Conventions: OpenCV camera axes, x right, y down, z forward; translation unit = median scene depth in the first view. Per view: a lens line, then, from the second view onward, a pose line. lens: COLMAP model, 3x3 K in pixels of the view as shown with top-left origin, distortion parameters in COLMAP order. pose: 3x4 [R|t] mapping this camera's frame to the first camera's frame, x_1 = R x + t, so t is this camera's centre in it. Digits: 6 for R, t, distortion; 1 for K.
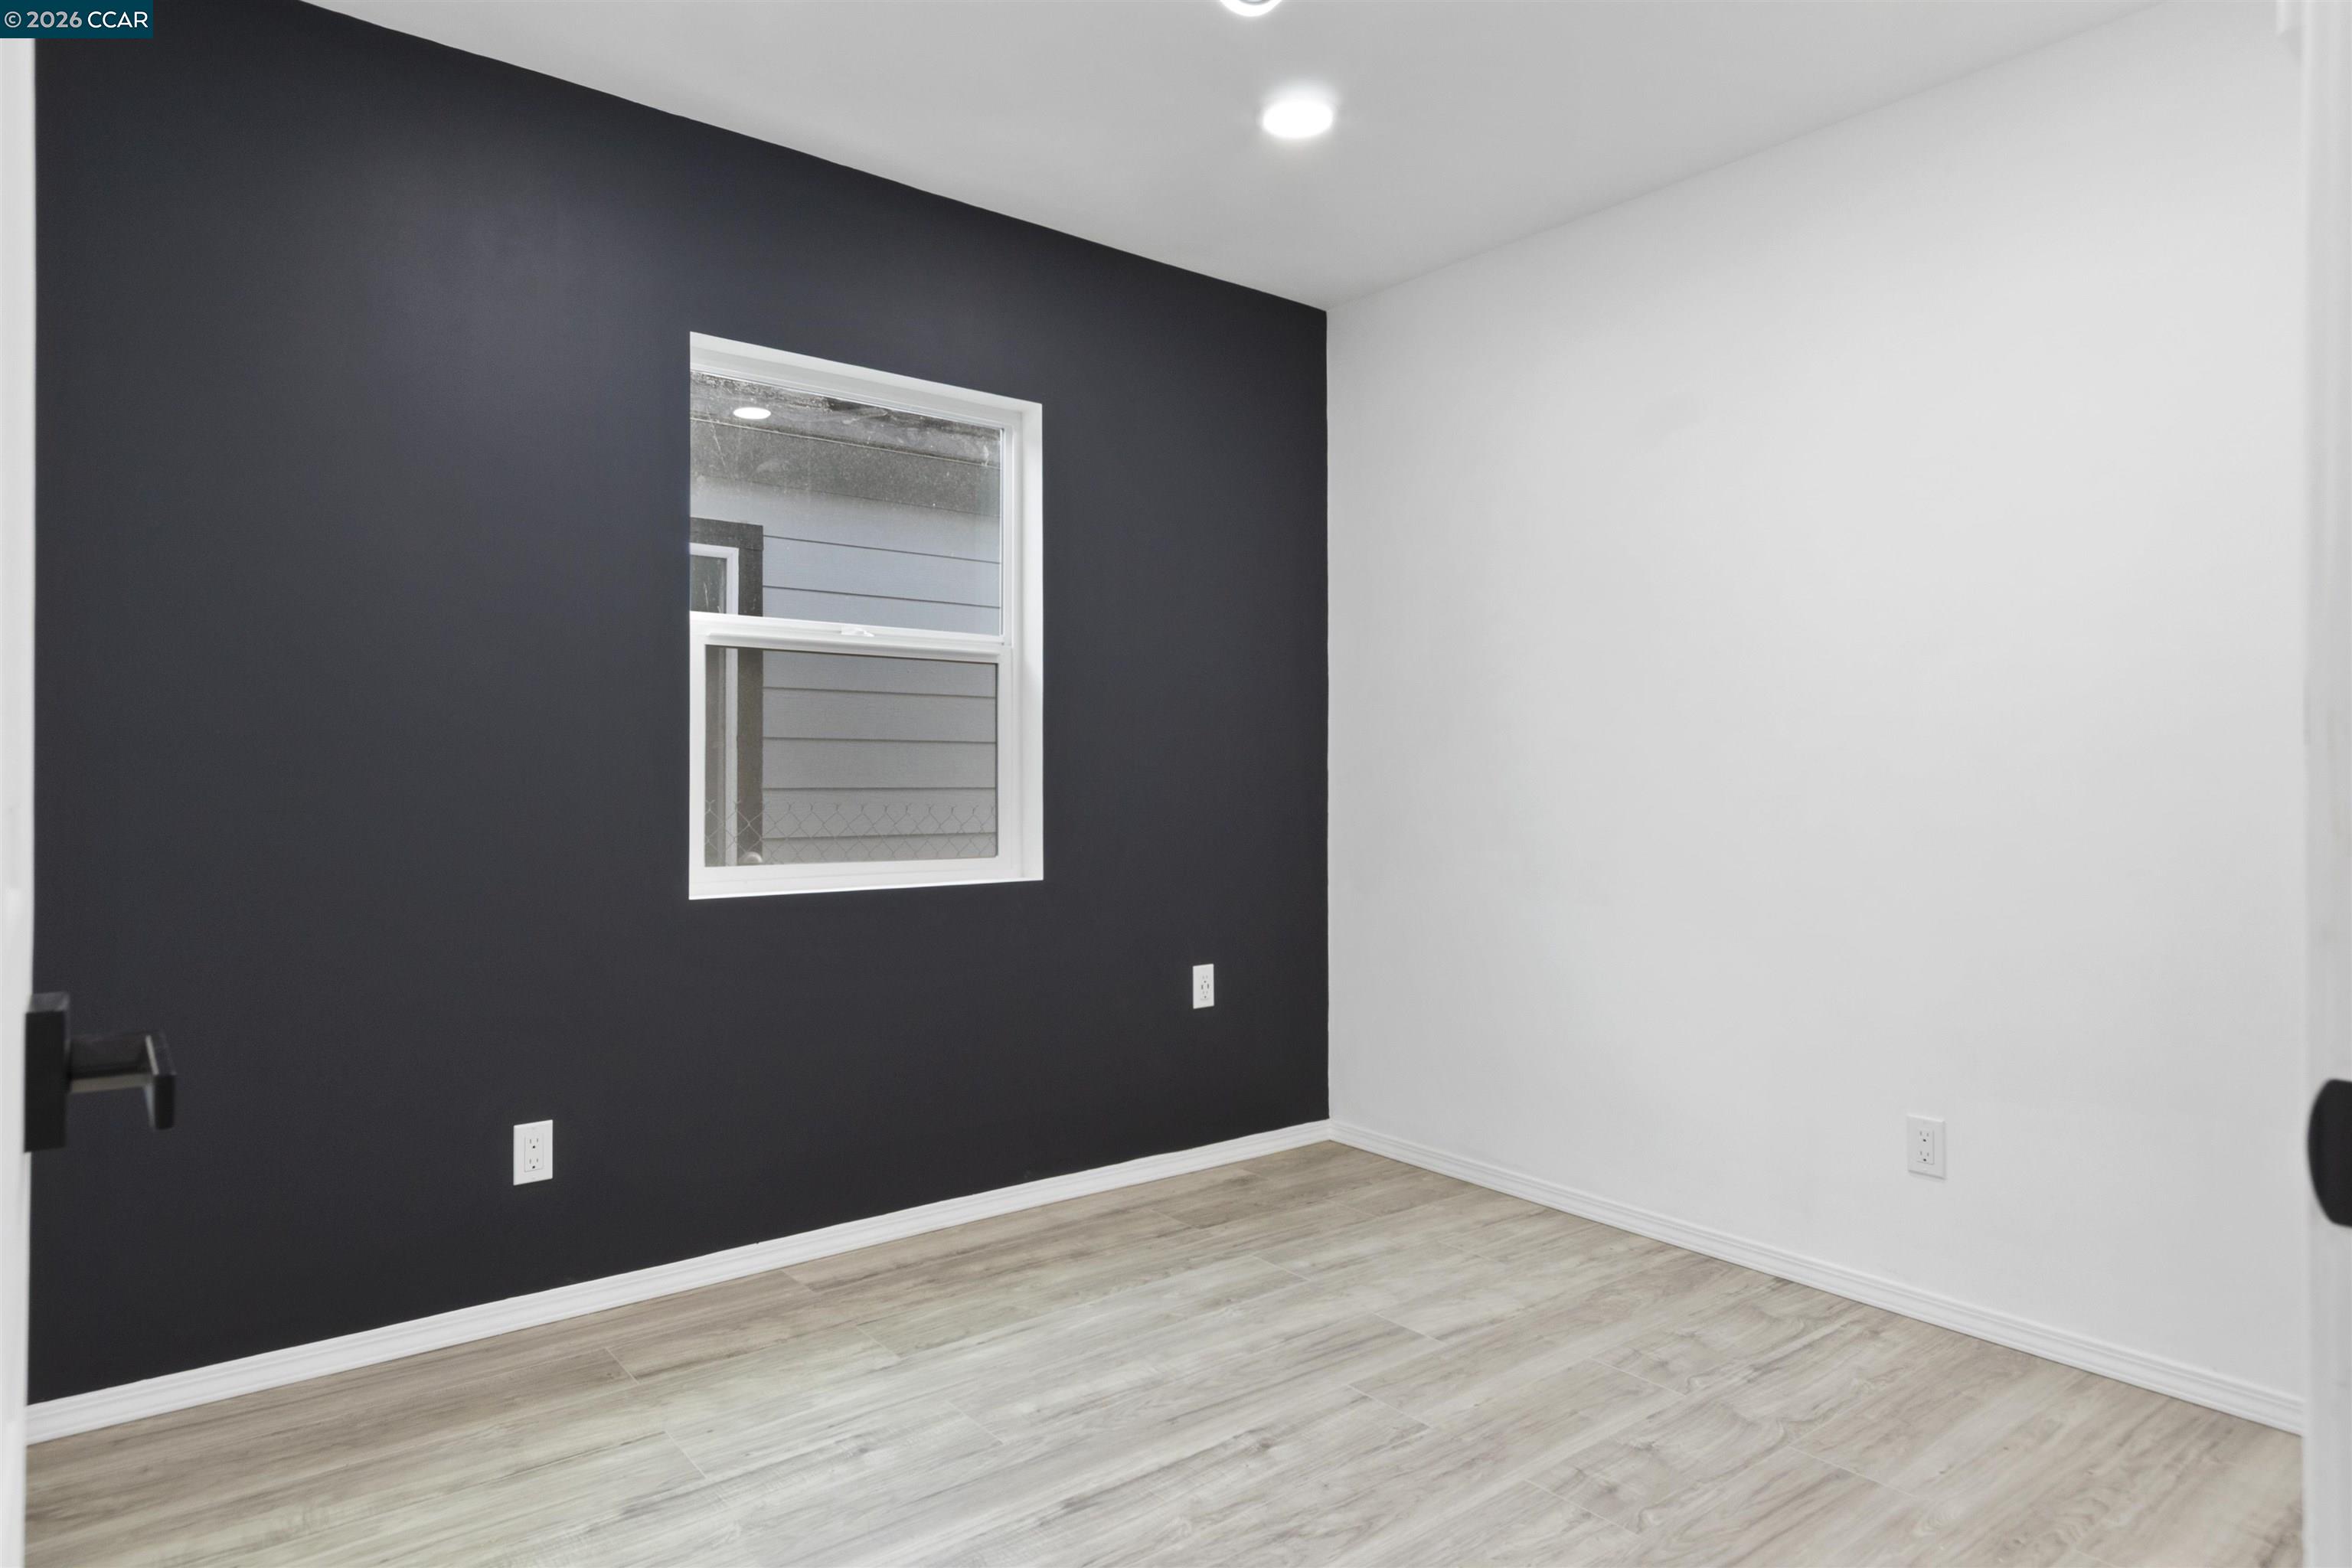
lens RADIAL K [[1377.2, 0, 1176.0], [0, 1377.2, 784.0], [0, 0, 1]] dist [0.014210, -0.001994]
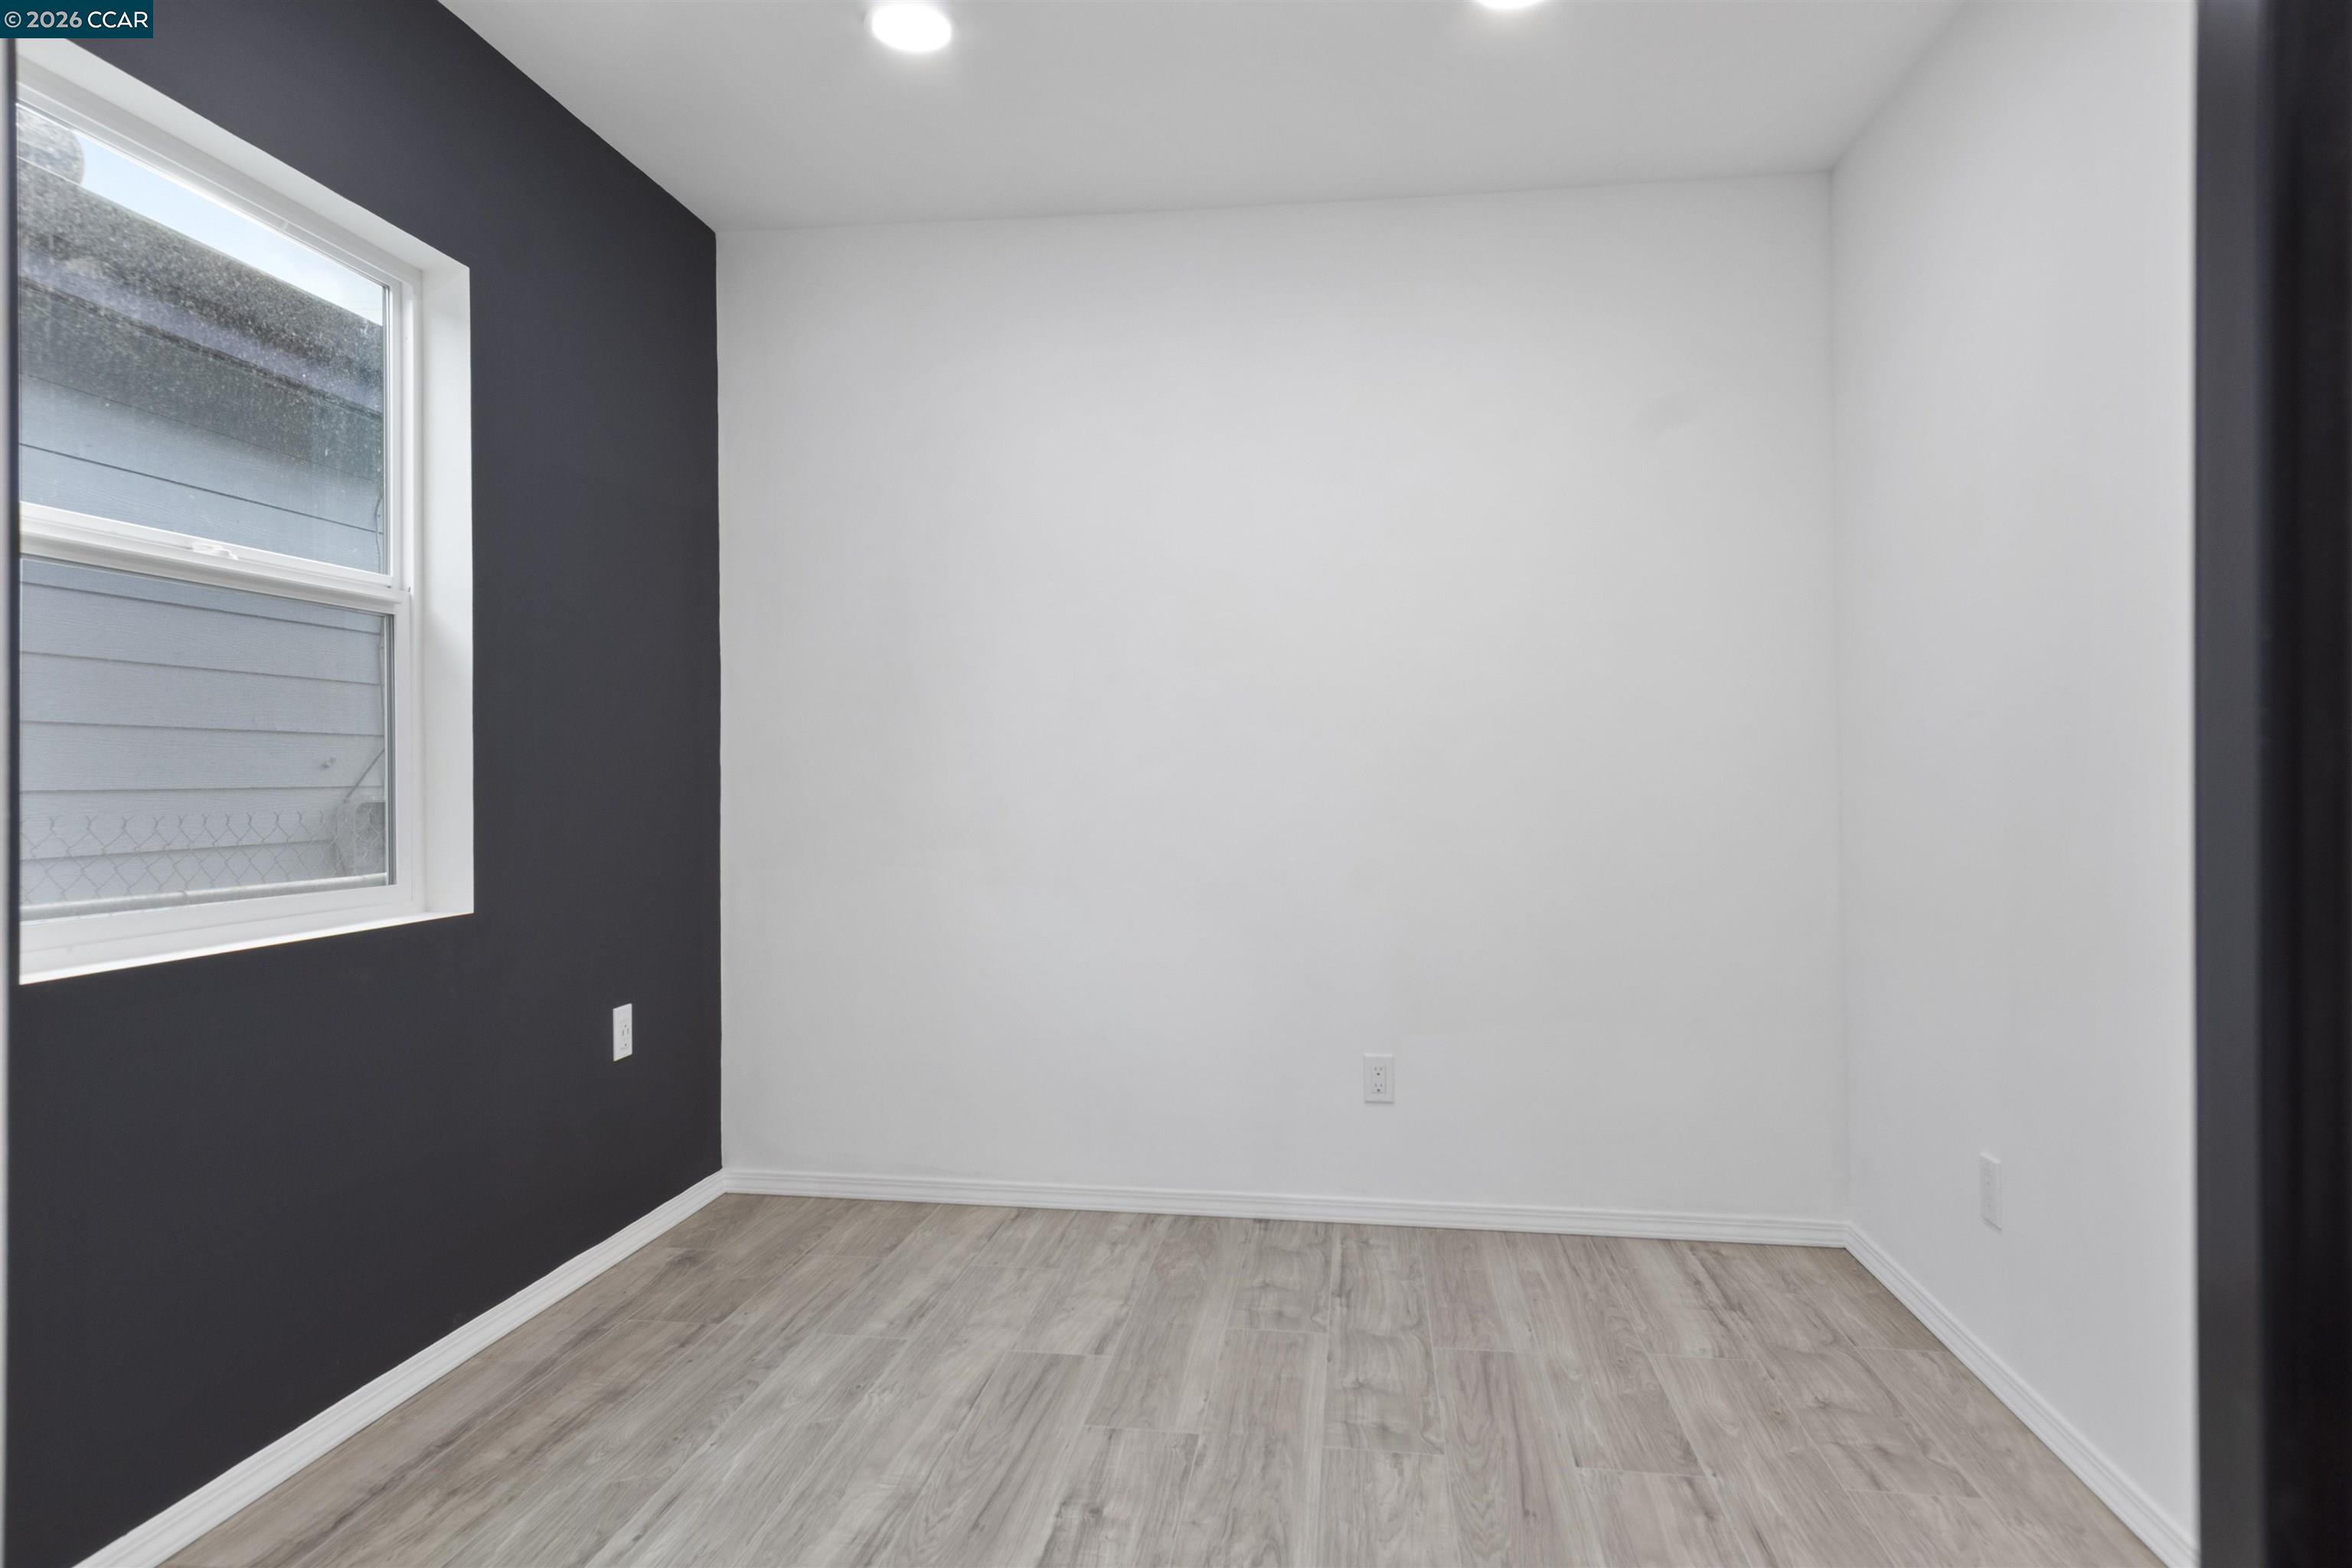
lens RADIAL K [[1408.7, 0, 1176.0], [0, 1408.7, 784.0], [0, 0, 1]] dist [0.038509, -0.028481]
pose [[0.719750, -0.005802, 0.694209, -0.414392], [0.004761, 0.999983, 0.003421, -0.000445], [-0.694217, 0.000842, 0.719765, 0.224467]]
